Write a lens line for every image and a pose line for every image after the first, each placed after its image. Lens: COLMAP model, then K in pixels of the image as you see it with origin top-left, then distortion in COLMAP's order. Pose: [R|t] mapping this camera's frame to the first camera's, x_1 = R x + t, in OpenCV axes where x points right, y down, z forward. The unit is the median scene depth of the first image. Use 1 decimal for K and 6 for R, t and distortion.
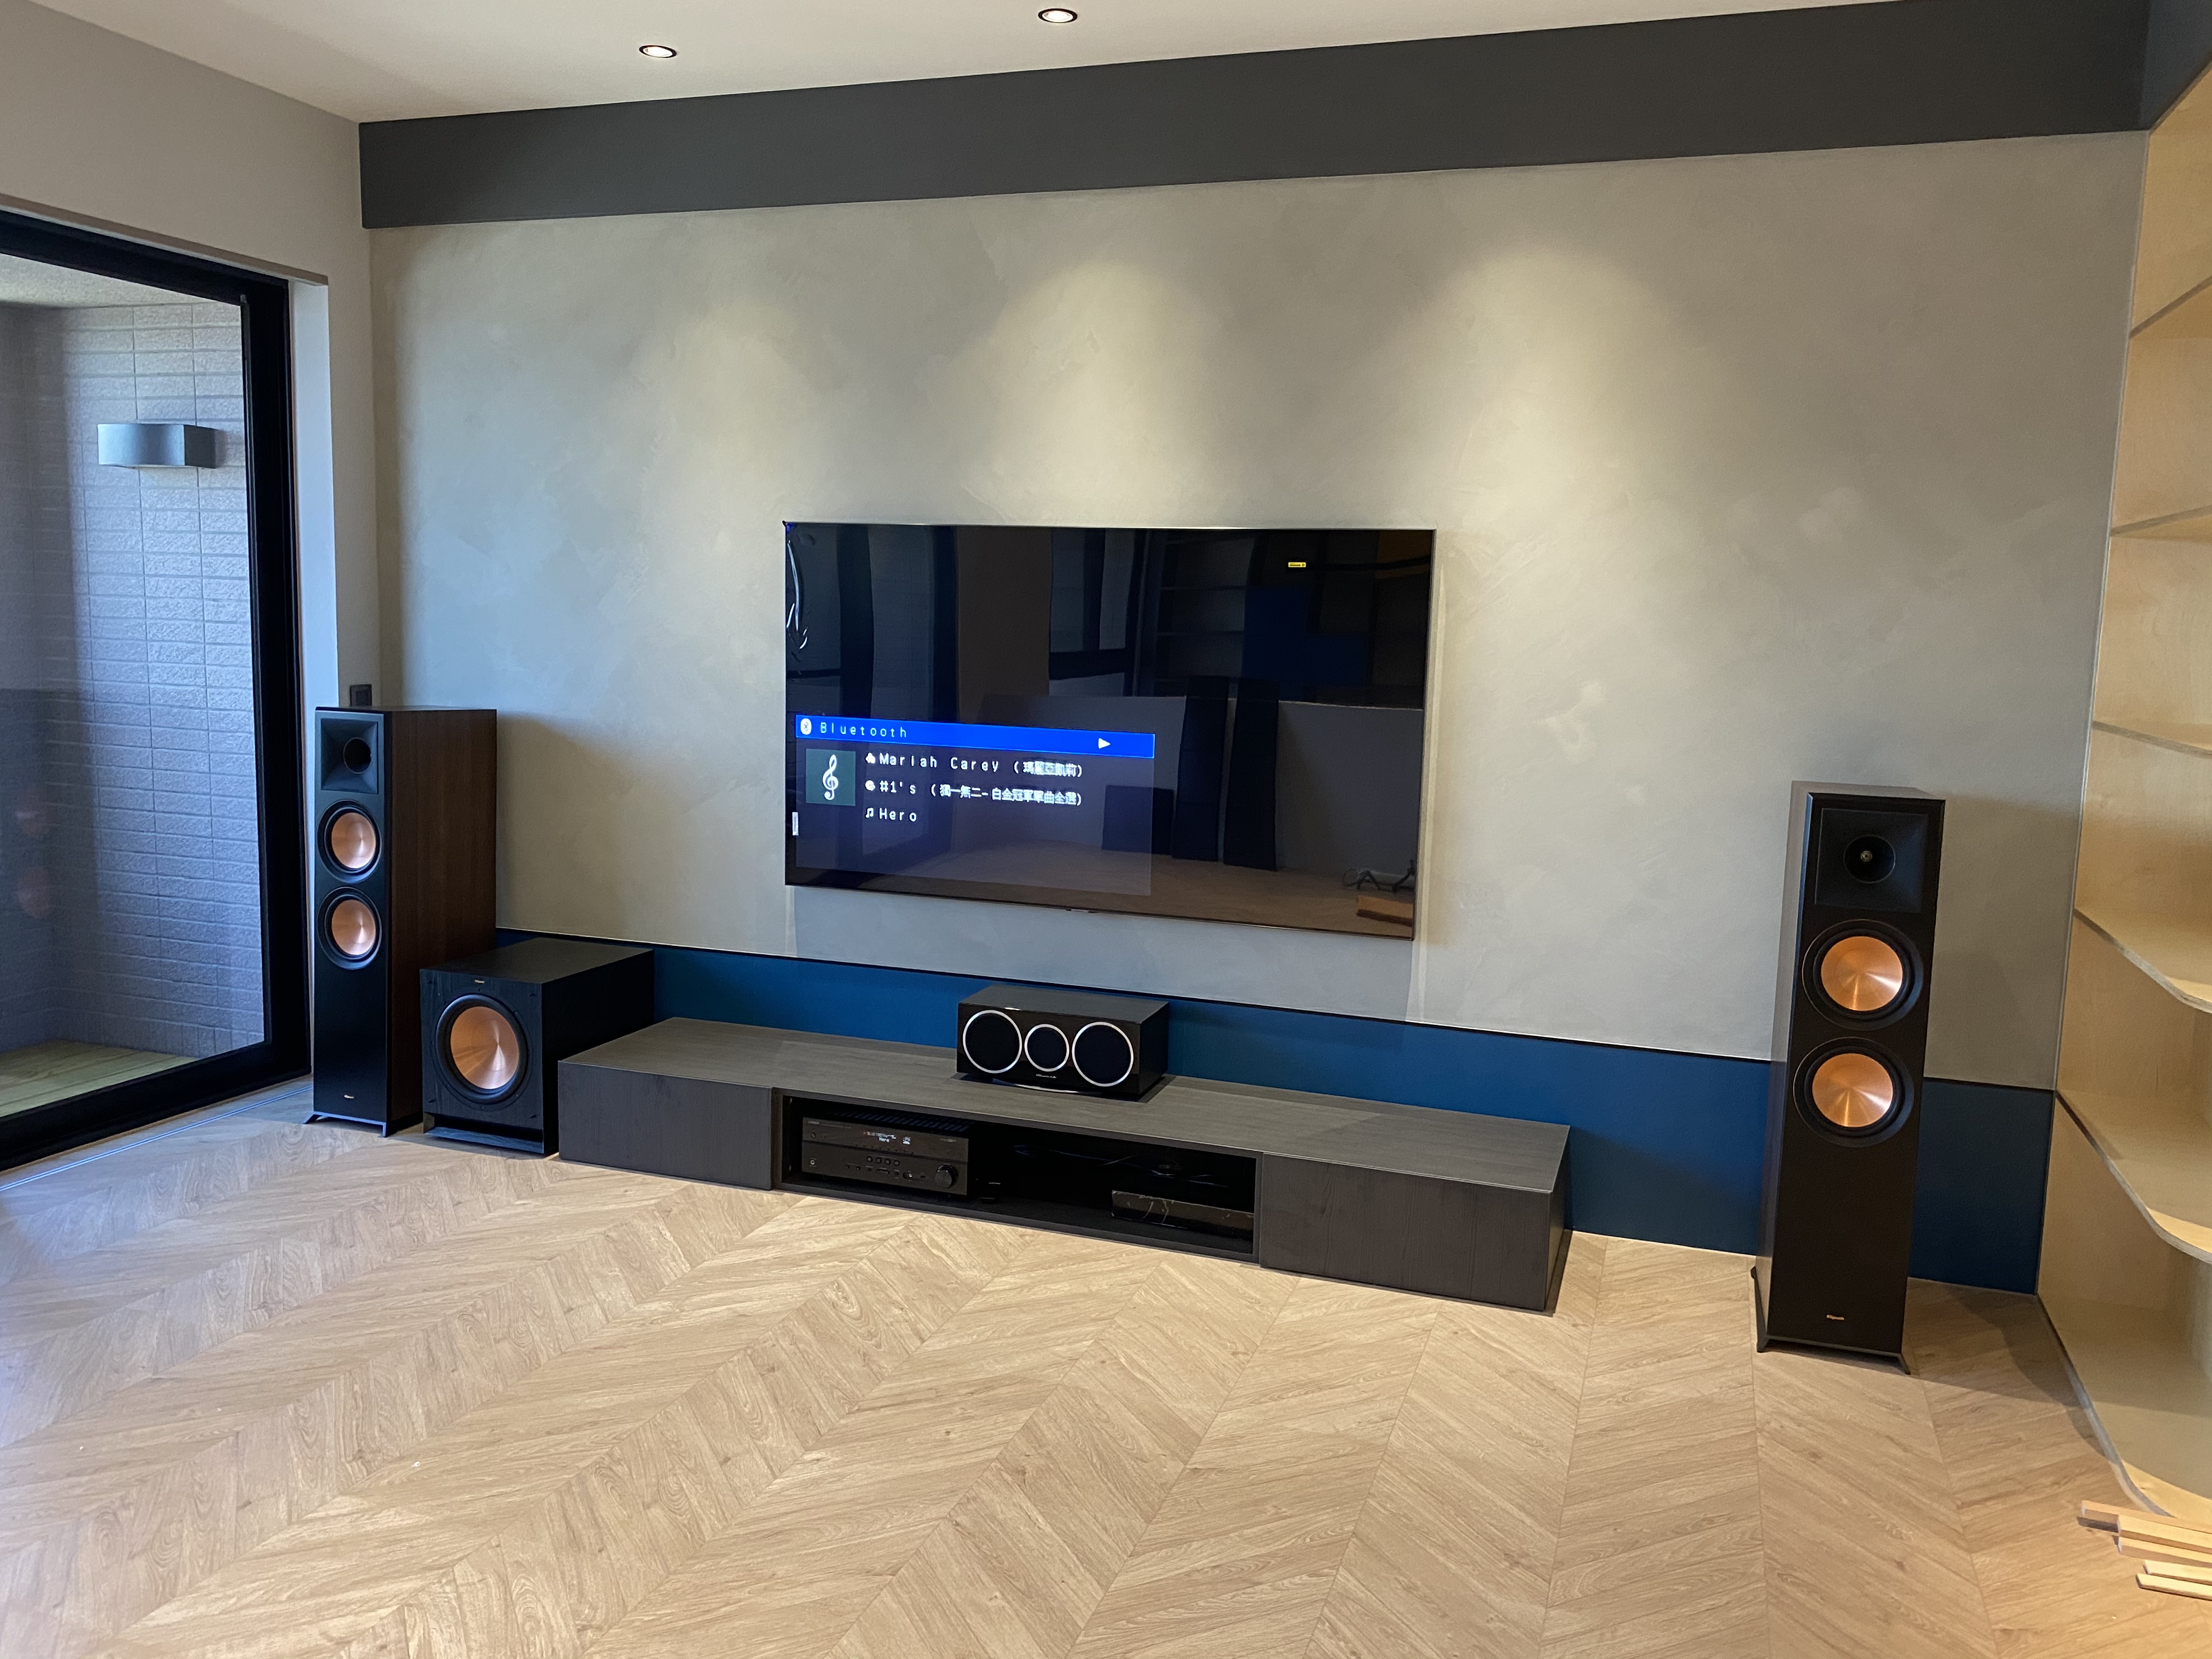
lens RADIAL K [[1693.4, 0, 1106.0], [0, 1693.4, 829.5], [0, 0, 1]] dist [0.084259, -0.158530]
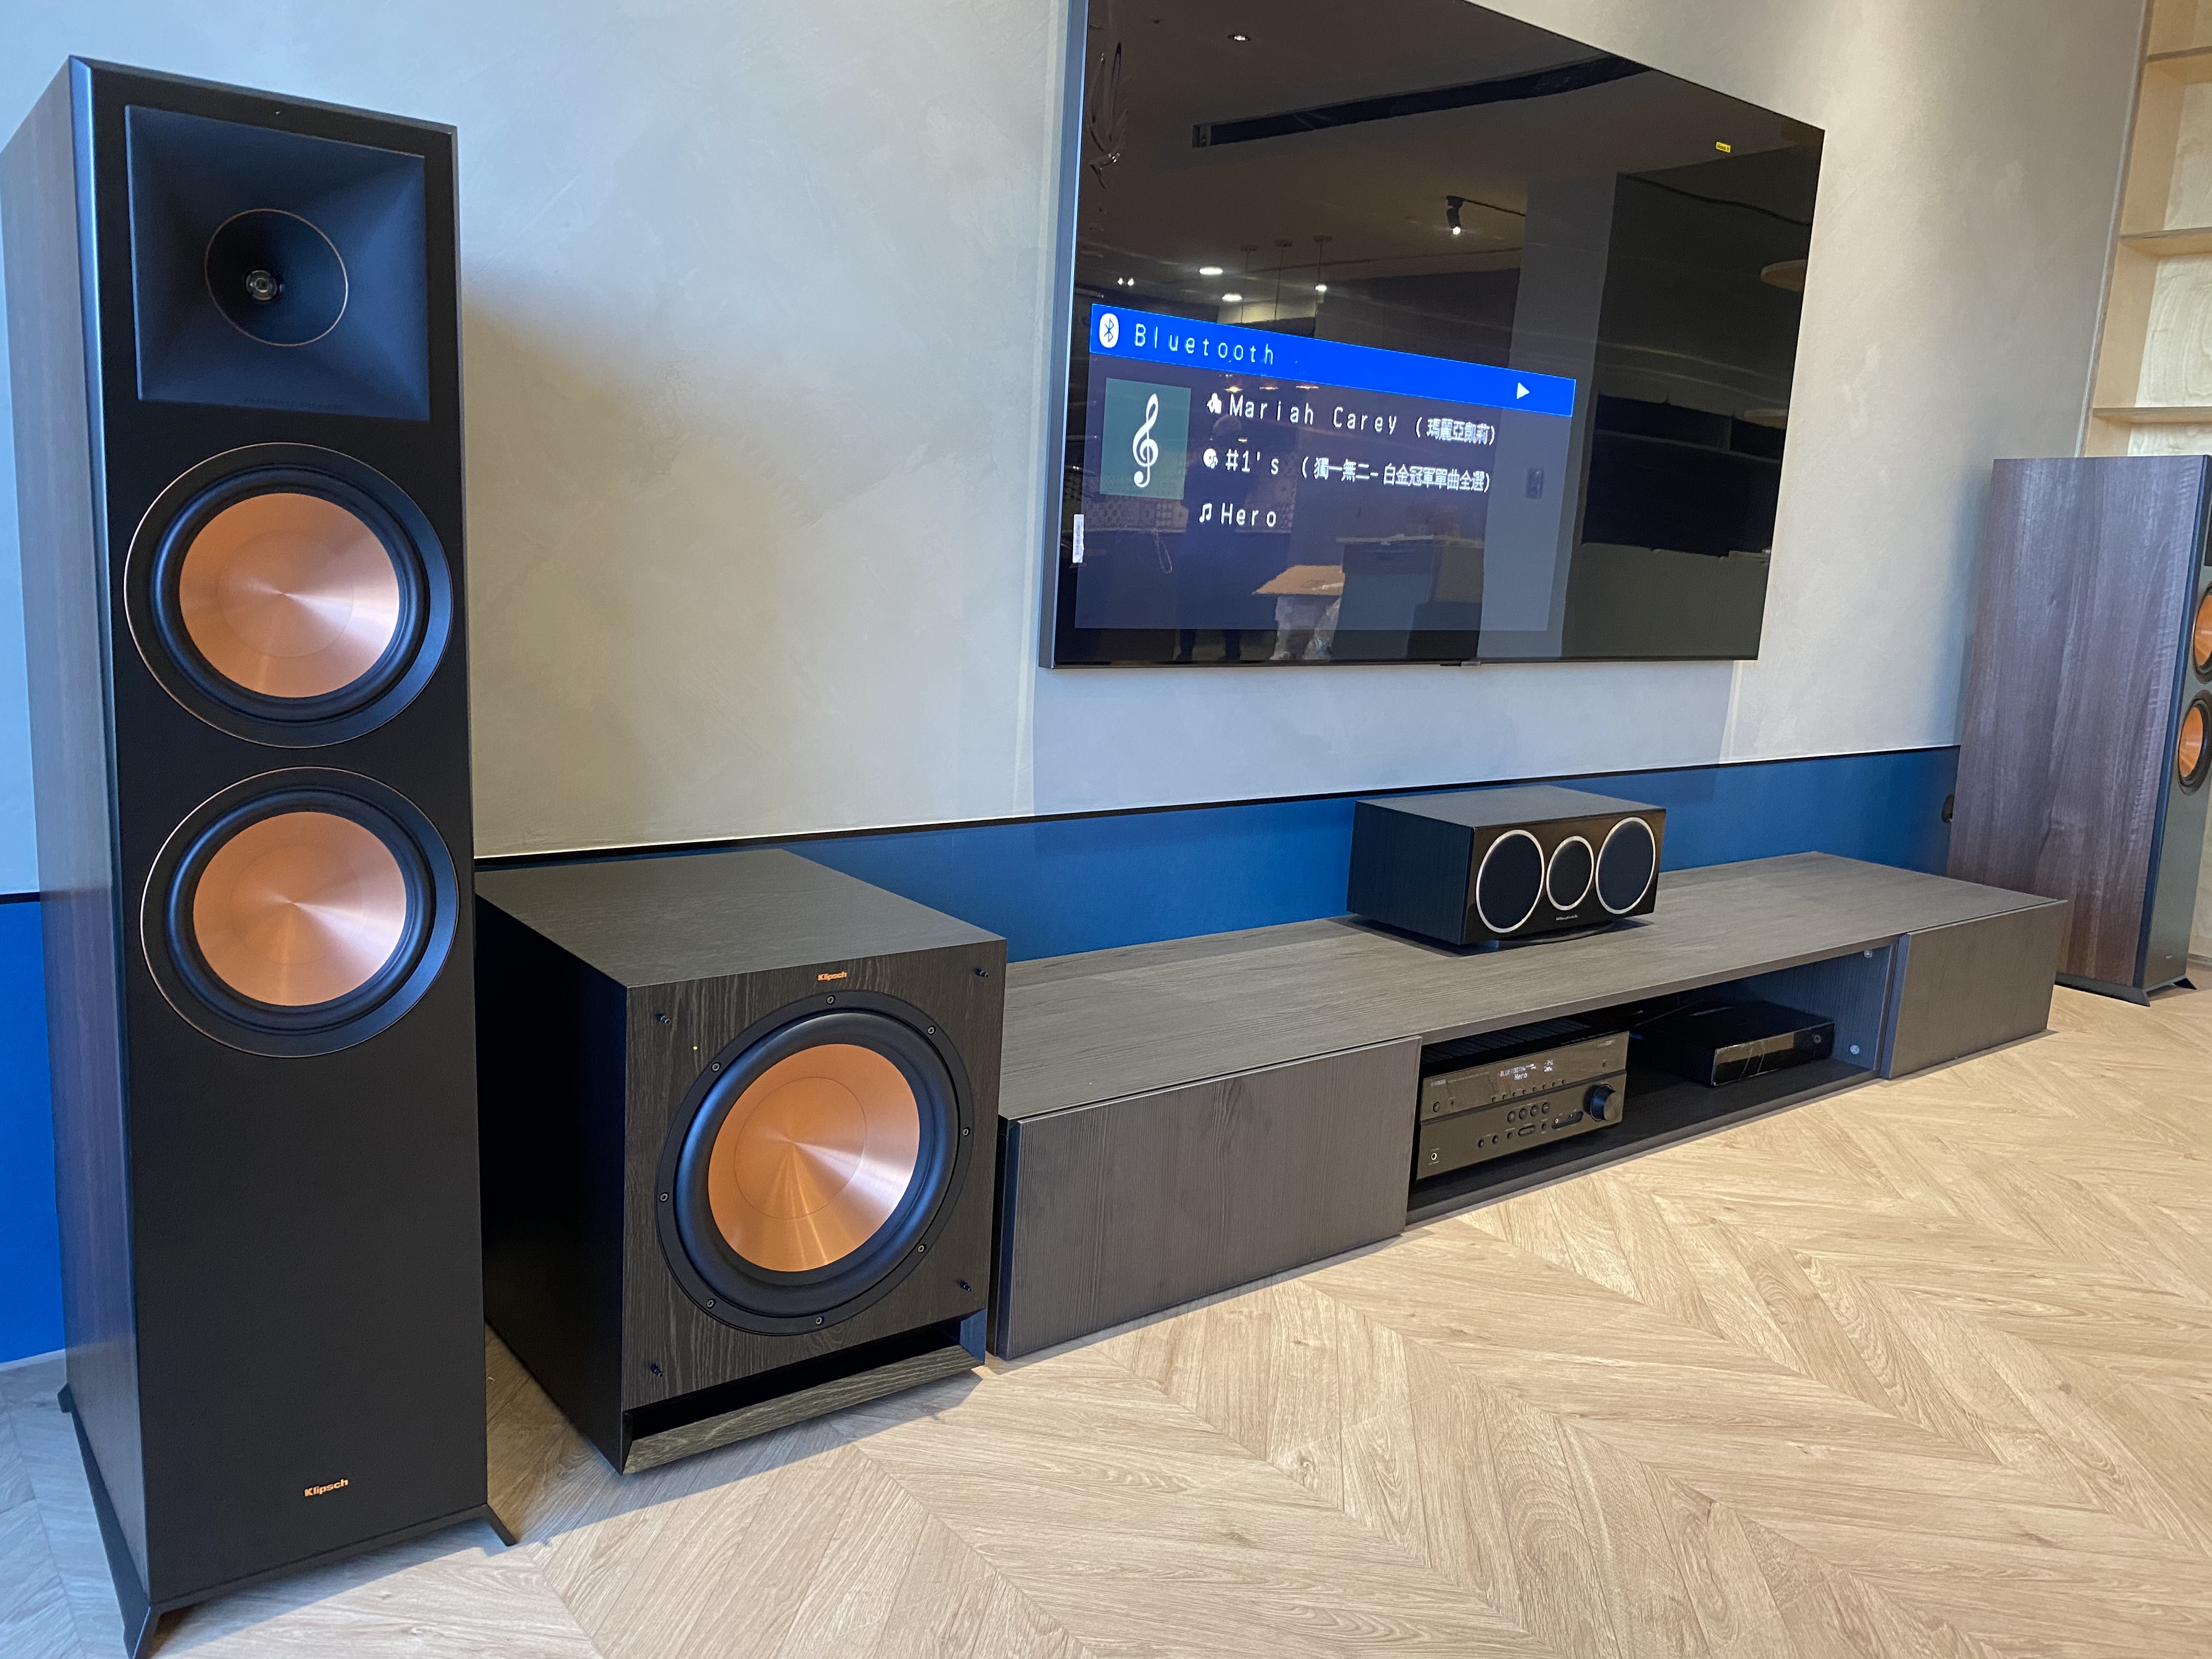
lens RADIAL K [[1657.5, 0, 1096.9], [0, 1657.5, 871.5], [0, 0, 1]] dist [0.005498, -0.005939]
pose [[0.546548, -0.165469, 0.820918, -0.616012], [0.078511, 0.986091, 0.146492, 0.022457], [-0.833740, -0.015614, 0.551937, 0.773250]]
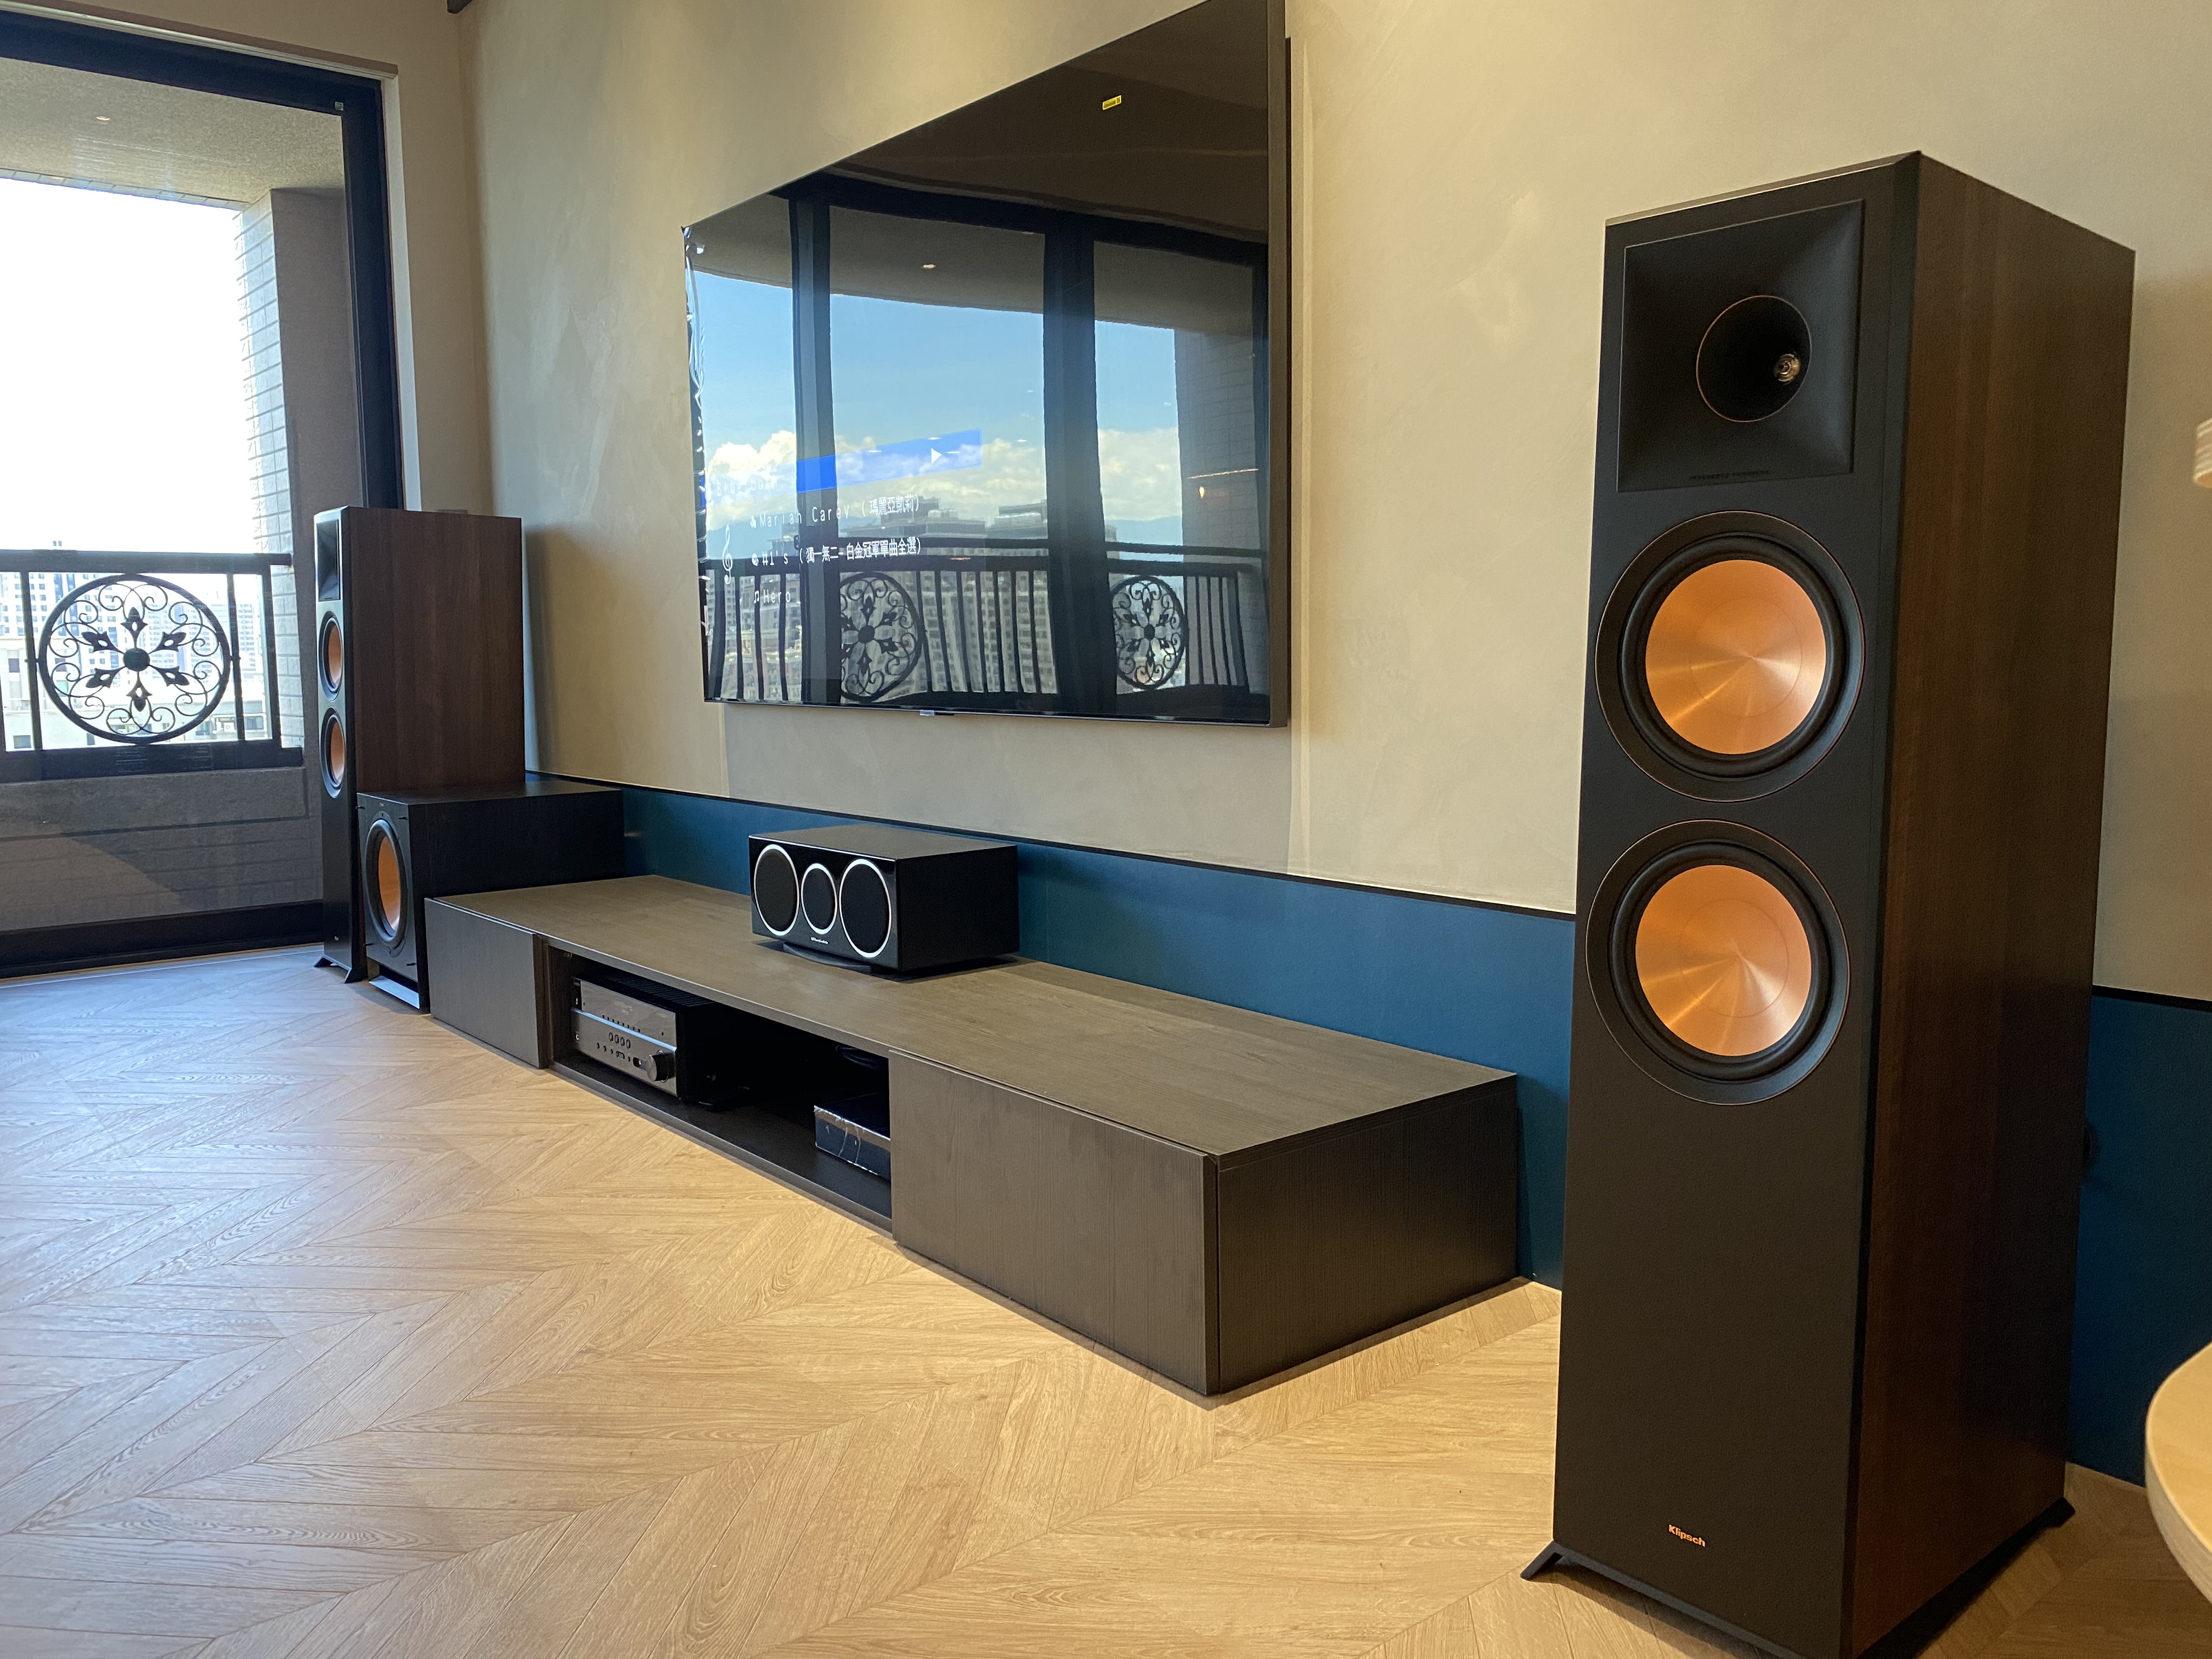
lens RADIAL K [[1693.4, 0, 1106.0], [0, 1693.4, 829.5], [0, 0, 1]] dist [0.084259, -0.158530]
pose [[0.851067, 0.020626, -0.524651, 0.405245], [-0.032840, 0.999363, -0.013983, 0.102462], [0.524029, 0.029130, 0.851202, 0.458185]]
